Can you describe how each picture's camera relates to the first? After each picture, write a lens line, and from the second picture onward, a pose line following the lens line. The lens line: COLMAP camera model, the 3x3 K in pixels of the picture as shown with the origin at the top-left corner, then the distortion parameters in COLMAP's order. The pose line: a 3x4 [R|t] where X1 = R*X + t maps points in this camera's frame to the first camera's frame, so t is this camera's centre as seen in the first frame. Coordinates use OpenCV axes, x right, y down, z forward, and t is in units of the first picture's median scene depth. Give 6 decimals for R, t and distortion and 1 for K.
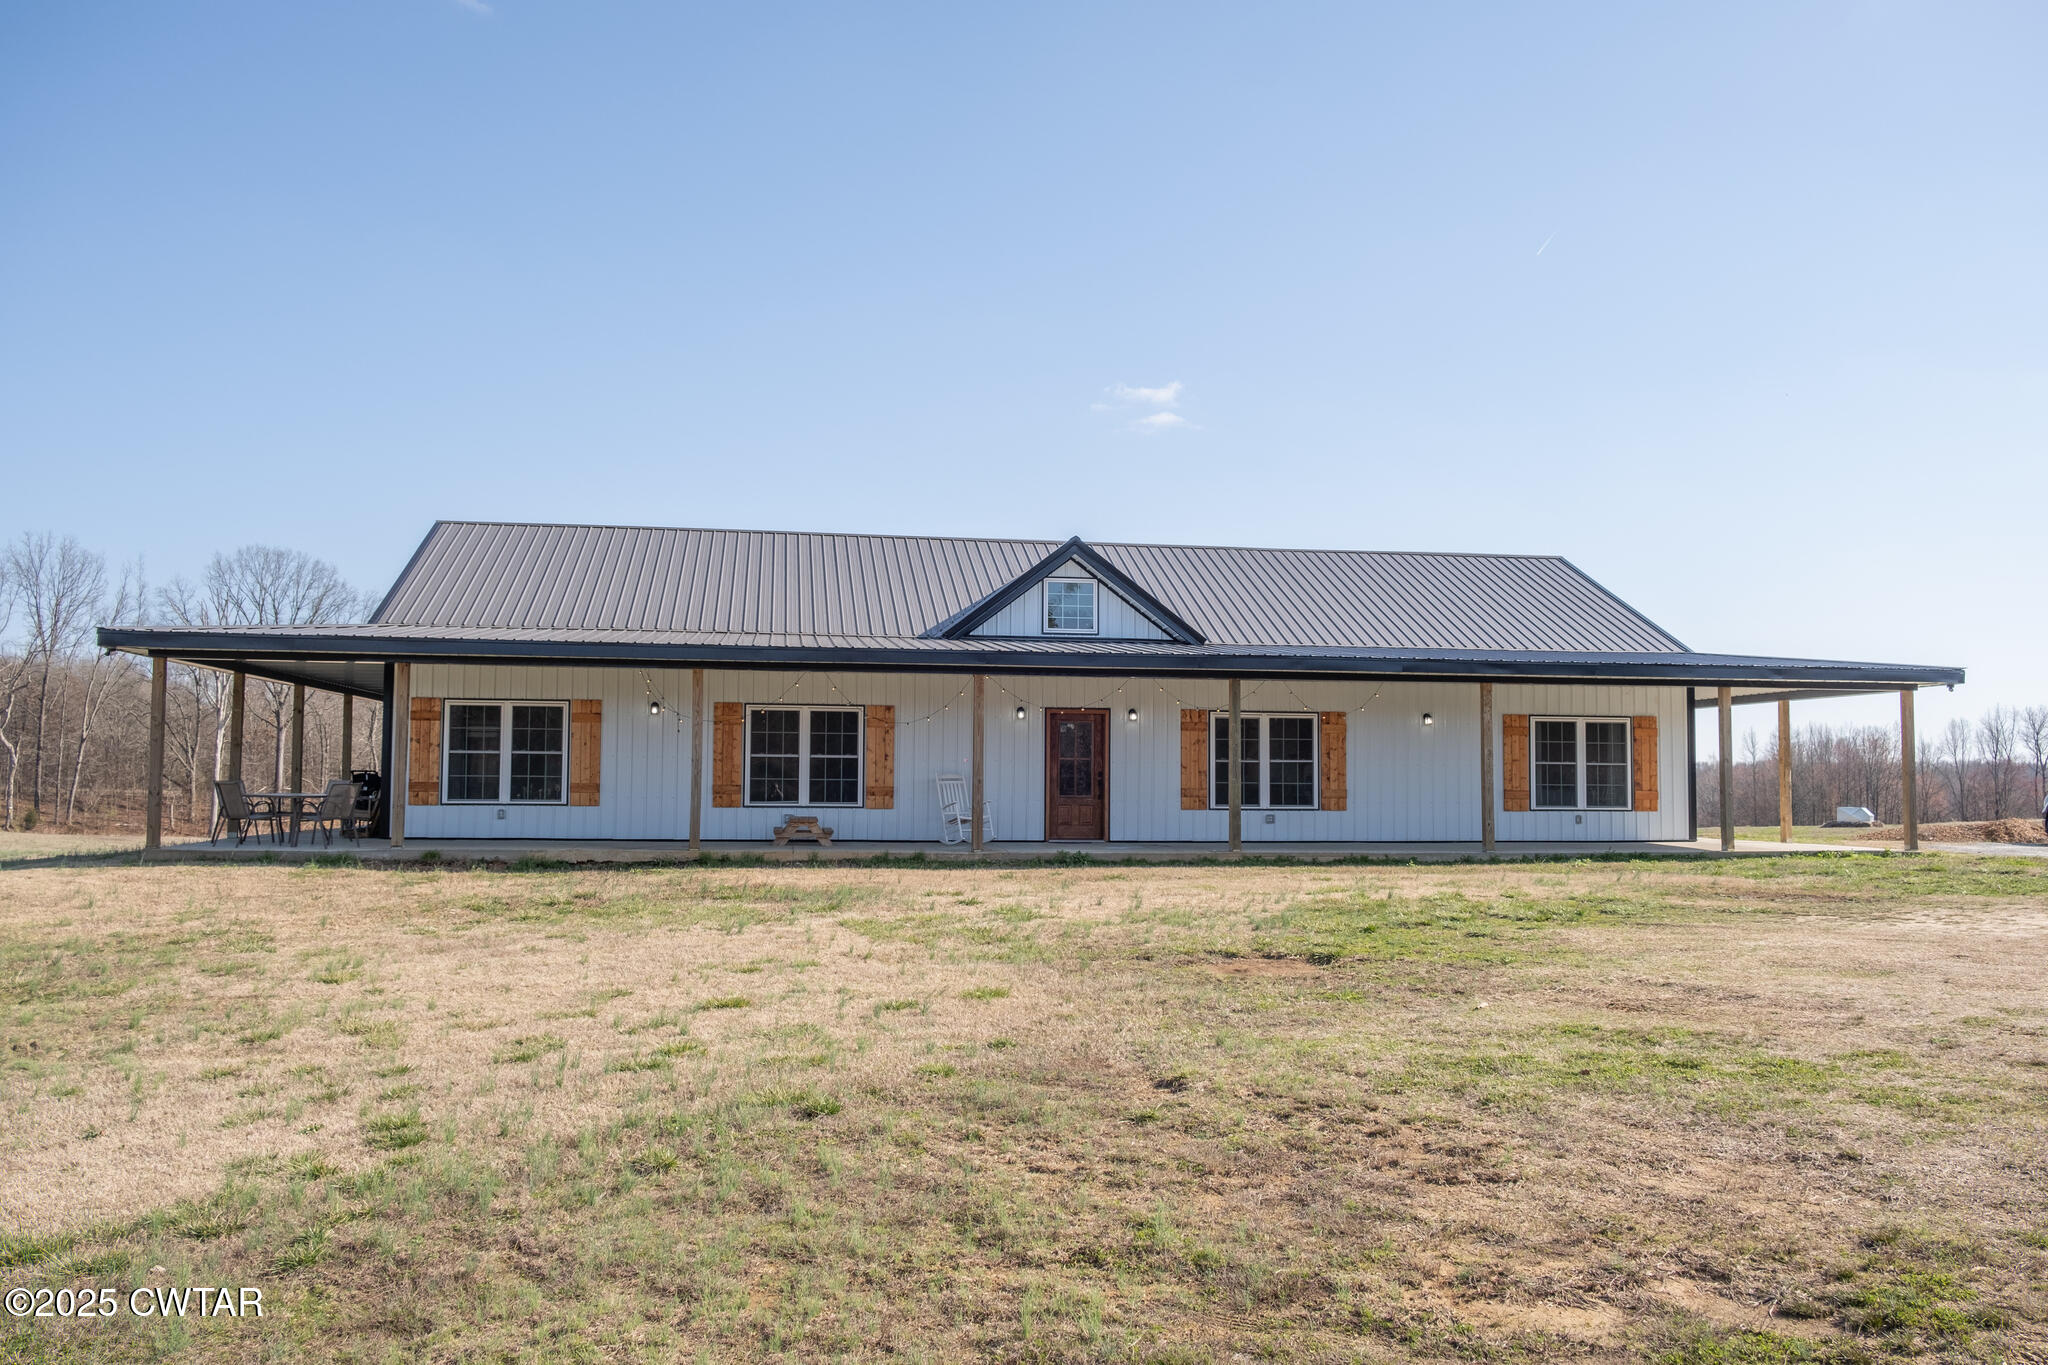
lens RADIAL K [[1558.5, 0, 1022.1], [0, 1558.5, 660.3], [0, 0, 1]] dist [-0.050329, -0.012647]
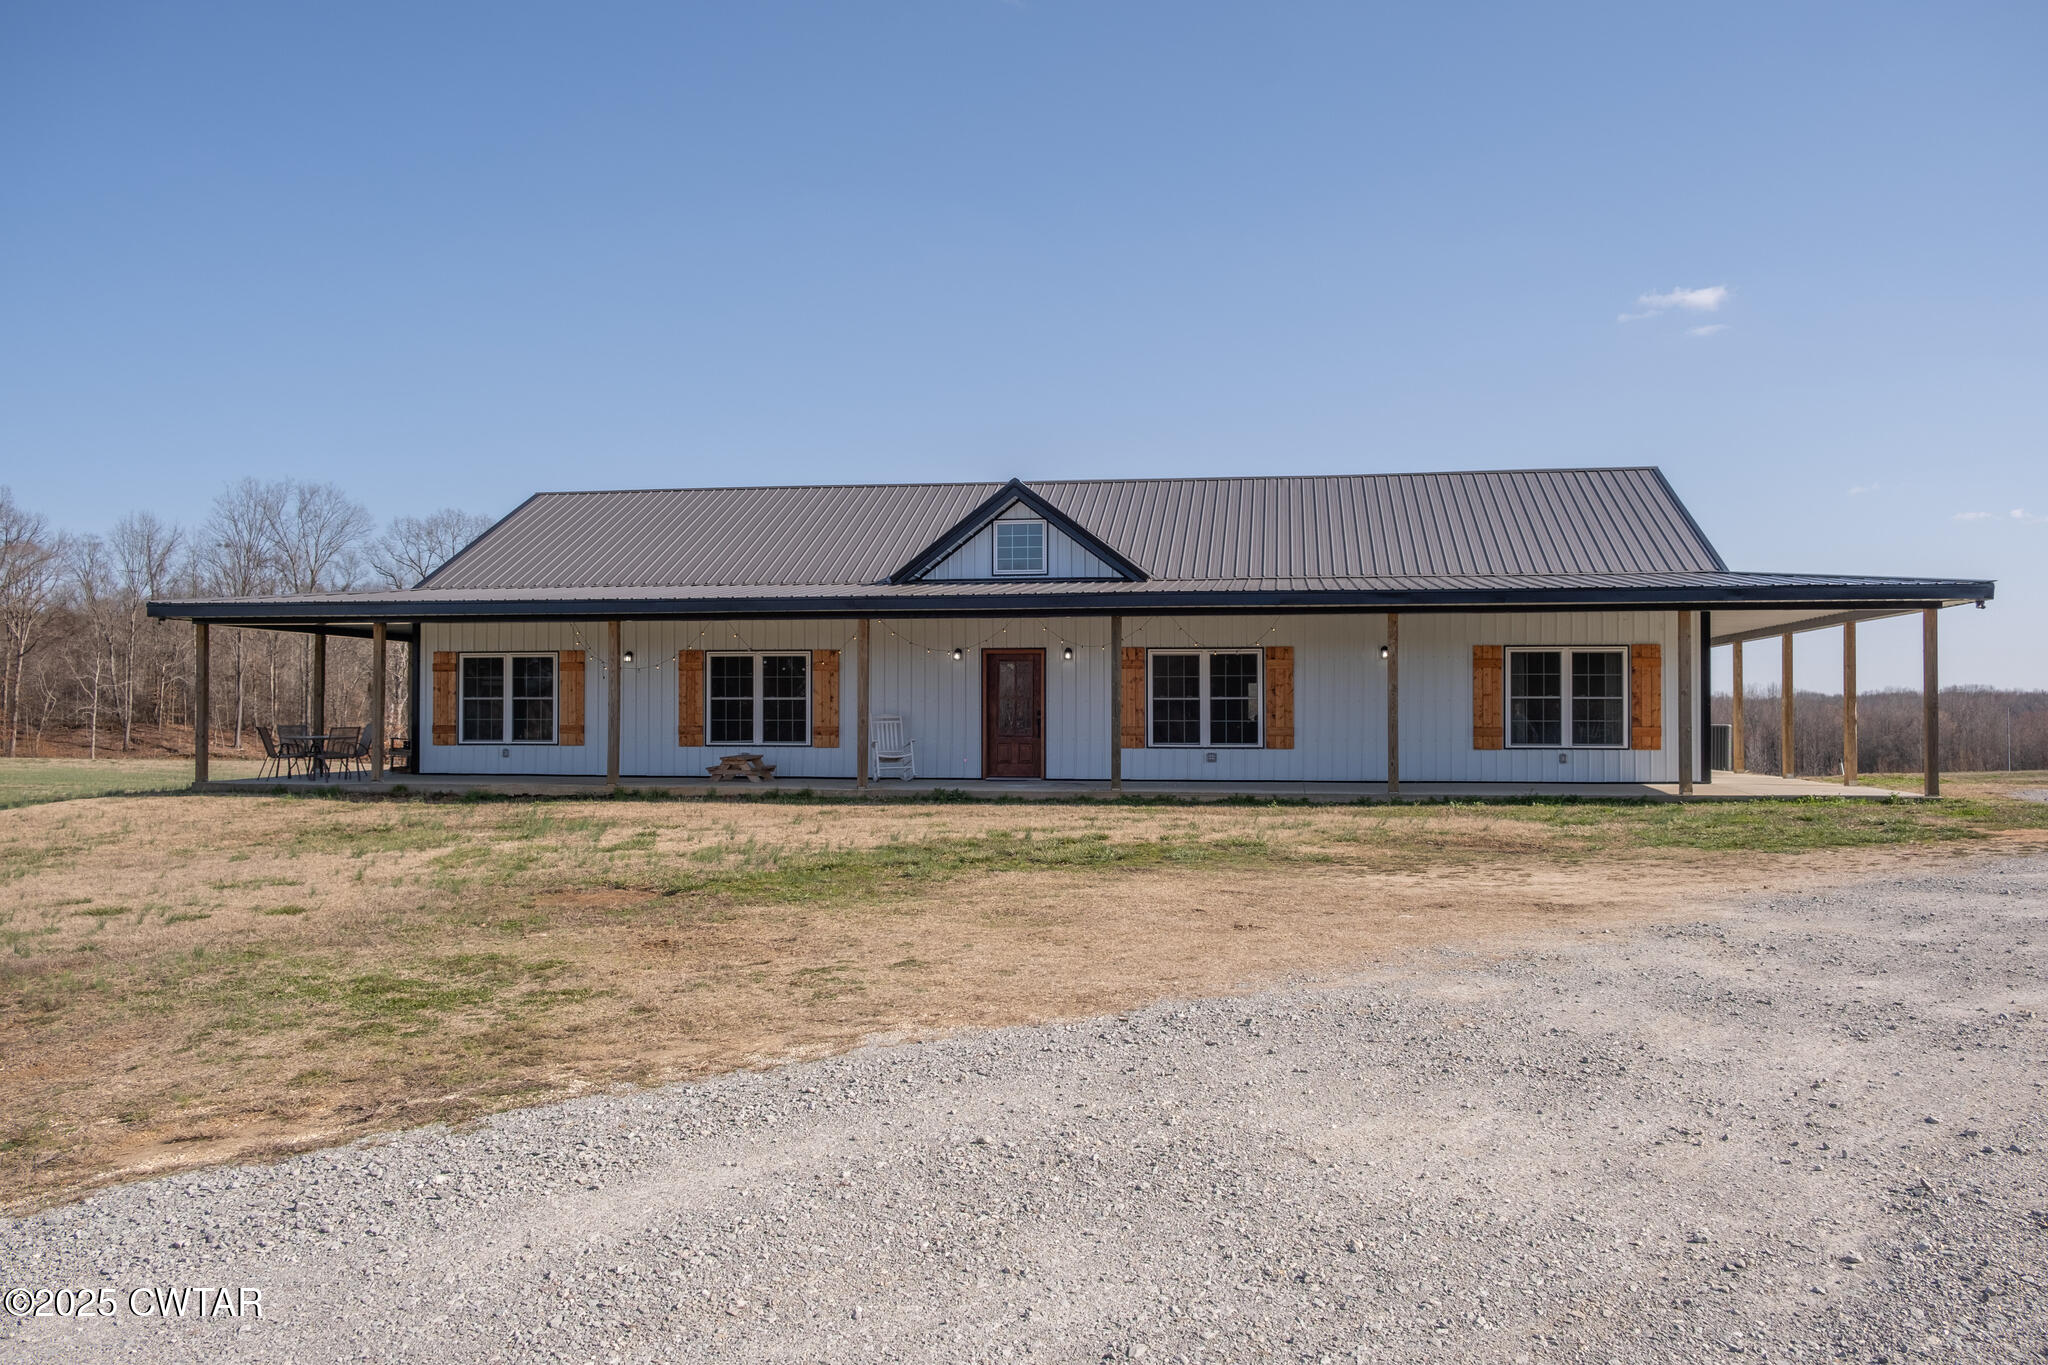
lens RADIAL K [[1558.5, 0, 1020.9], [0, 1558.5, 696.4], [0, 0, 1]] dist [-0.050329, -0.012647]
pose [[0.951860, -0.011460, -0.306319, 0.351456], [0.030121, 0.997961, 0.056265, 0.005085], [0.305050, -0.062783, 0.950265, 0.036826]]
